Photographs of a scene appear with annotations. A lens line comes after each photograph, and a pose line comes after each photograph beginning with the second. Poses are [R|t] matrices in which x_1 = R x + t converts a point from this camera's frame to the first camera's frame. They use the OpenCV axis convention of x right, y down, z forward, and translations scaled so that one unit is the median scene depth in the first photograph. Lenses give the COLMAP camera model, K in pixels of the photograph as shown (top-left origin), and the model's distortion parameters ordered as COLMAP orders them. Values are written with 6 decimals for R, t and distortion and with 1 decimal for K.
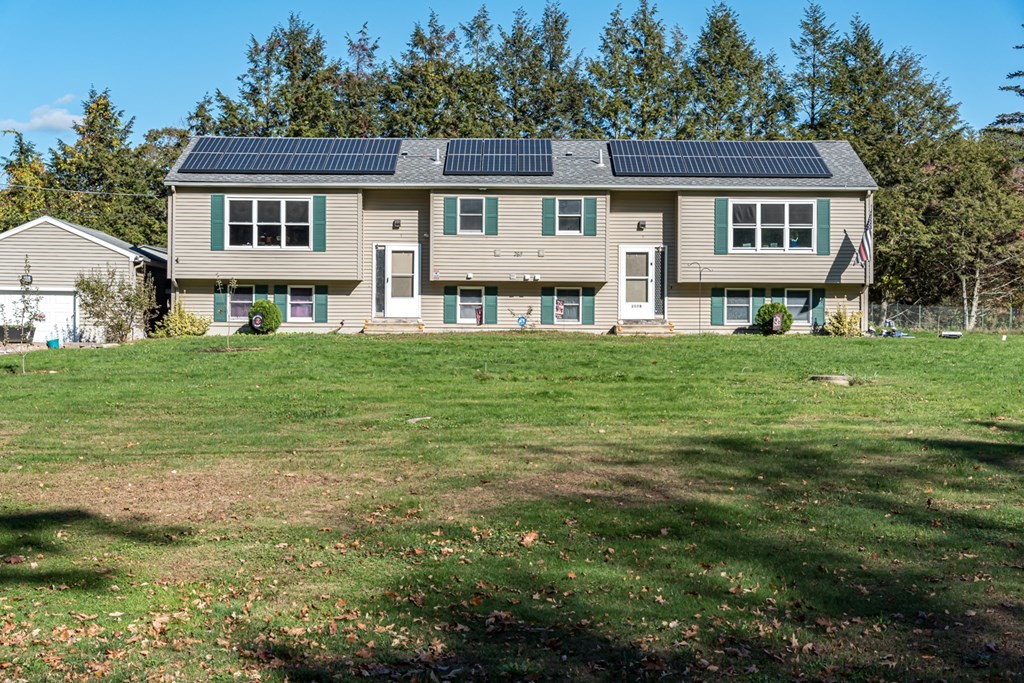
lens RADIAL K [[1699.3, 0, 512.2], [0, 1699.3, 344.0], [0, 0, 1]] dist [0.074110, 0.000000]
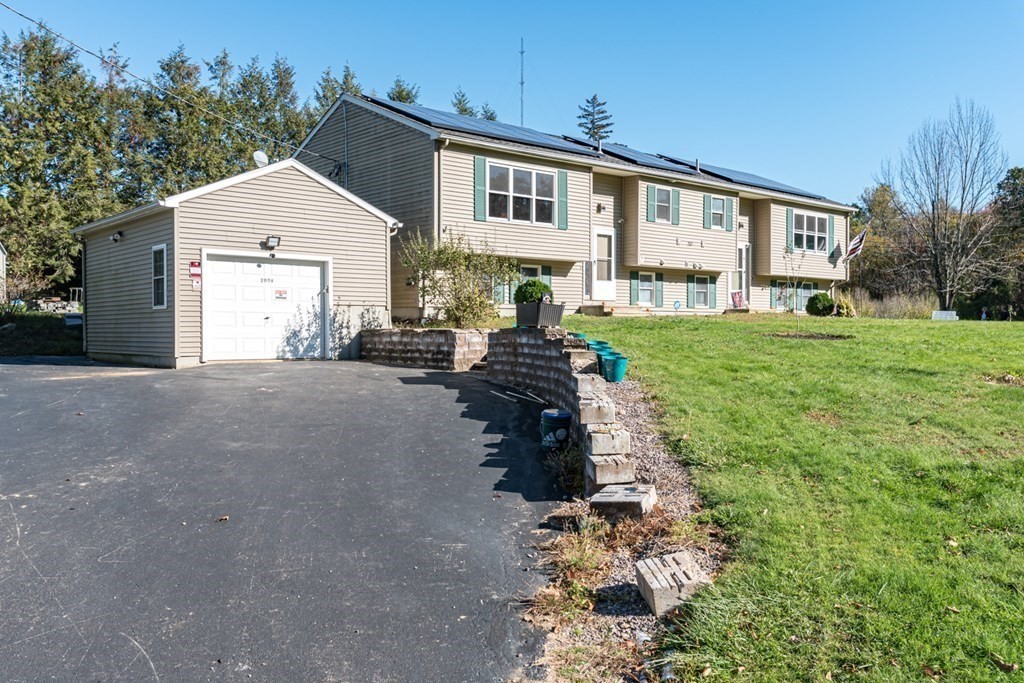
lens RADIAL K [[858.4, 0, 506.6], [0, 858.4, 347.0], [0, 0, 1]] dist [-0.002077, 0.009841]
pose [[0.754944, -0.024065, 0.655348, -0.450870], [0.003942, 0.999475, 0.032161, -0.004306], [-0.655777, -0.021696, 0.754642, 0.652125]]
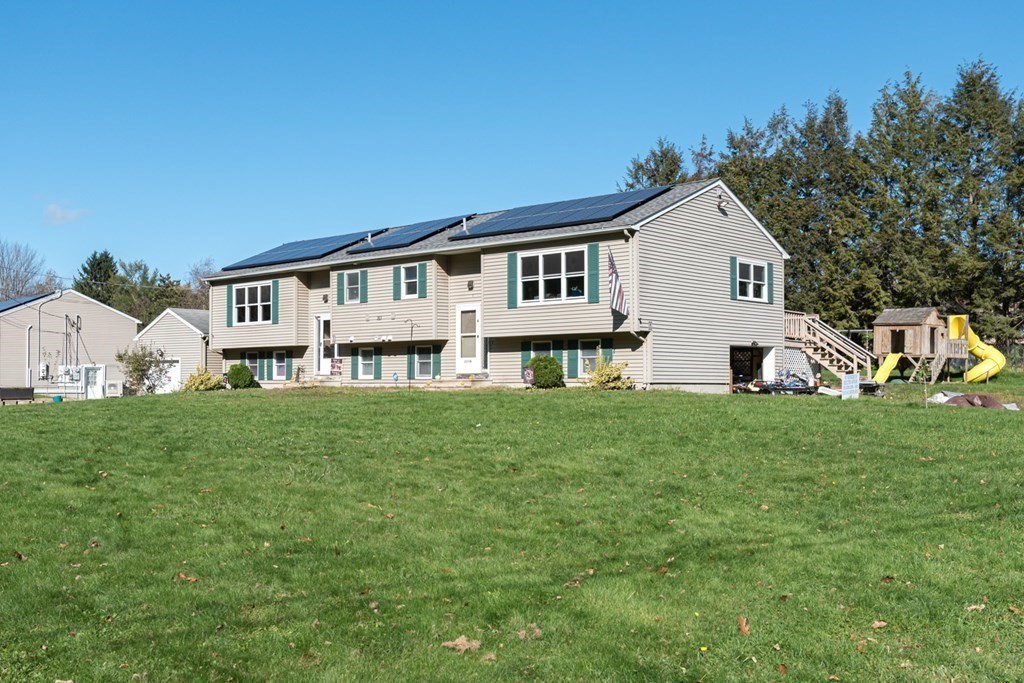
lens RADIAL K [[1015.4, 0, 510.0], [0, 1015.4, 341.4], [0, 0, 1]] dist [-0.002550, 0.000000]
pose [[0.746465, -0.034685, -0.664520, 0.515554], [0.014689, 0.999256, -0.035657, -0.011904], [0.665263, 0.016856, 0.746419, 0.548934]]
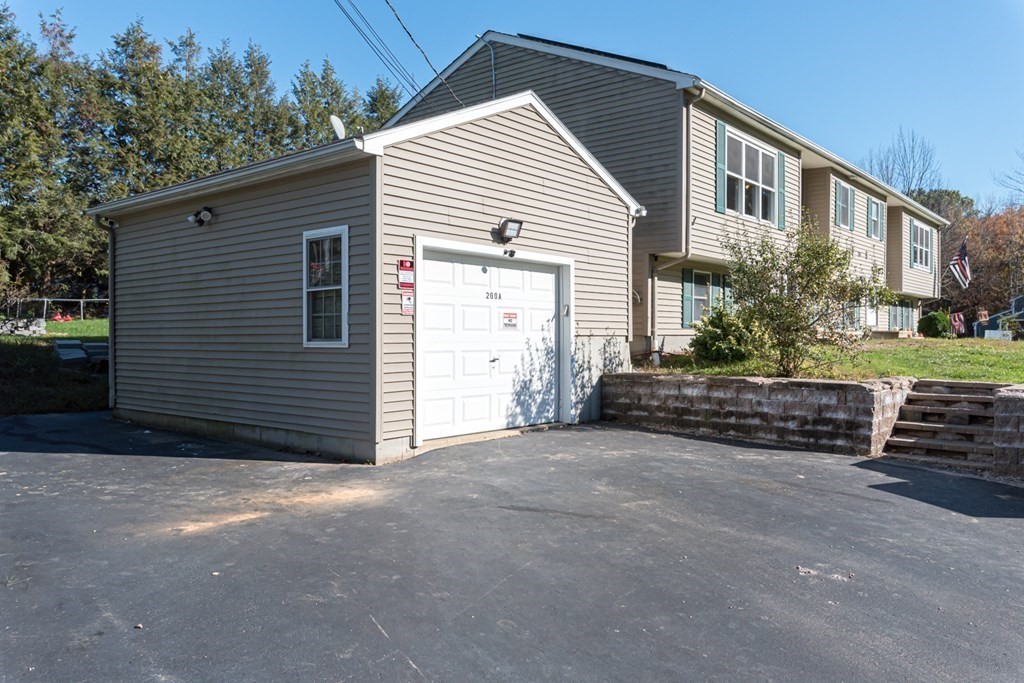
lens RADIAL K [[756.8, 0, 518.2], [0, 756.8, 338.3], [0, 0, 1]] dist [0.018410, -0.008562]
pose [[0.634201, -0.011609, 0.773081, -0.429068], [0.000615, 0.999895, 0.014511, -0.013619], [-0.773168, -0.008728, 0.634141, 0.876473]]
